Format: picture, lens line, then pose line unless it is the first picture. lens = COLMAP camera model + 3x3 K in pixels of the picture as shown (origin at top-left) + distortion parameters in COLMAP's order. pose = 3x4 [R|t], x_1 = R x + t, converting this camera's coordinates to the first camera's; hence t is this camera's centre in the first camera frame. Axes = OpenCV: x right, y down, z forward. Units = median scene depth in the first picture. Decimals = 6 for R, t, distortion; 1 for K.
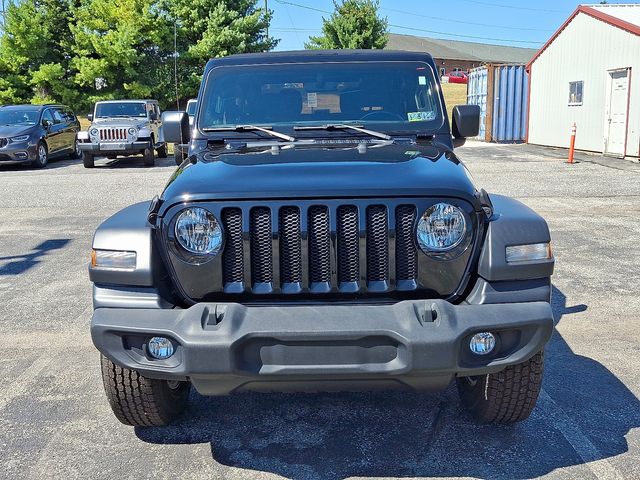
lens RADIAL K [[568.7, 0, 320.0], [0, 568.7, 240.0], [0, 0, 1]] dist [0.098278, -0.188966]
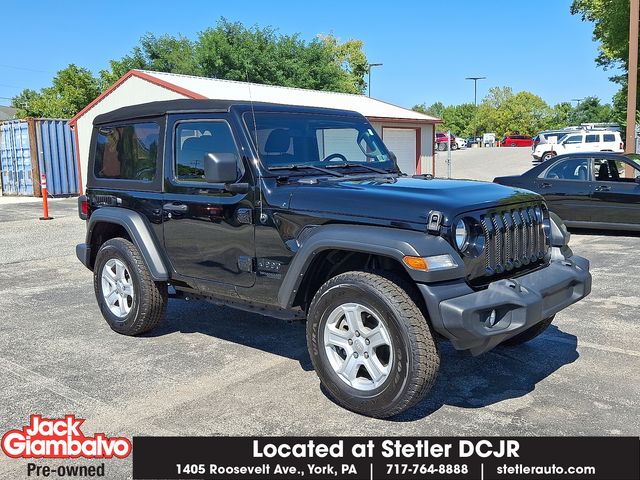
lens RADIAL K [[568.7, 0, 320.0], [0, 568.7, 240.0], [0, 0, 1]] dist [0.098278, -0.188966]
pose [[0.680865, -0.094589, 0.726275, -0.213497], [0.162877, 0.986349, -0.024233, -0.003550], [-0.714068, 0.134793, 0.686977, 0.046111]]
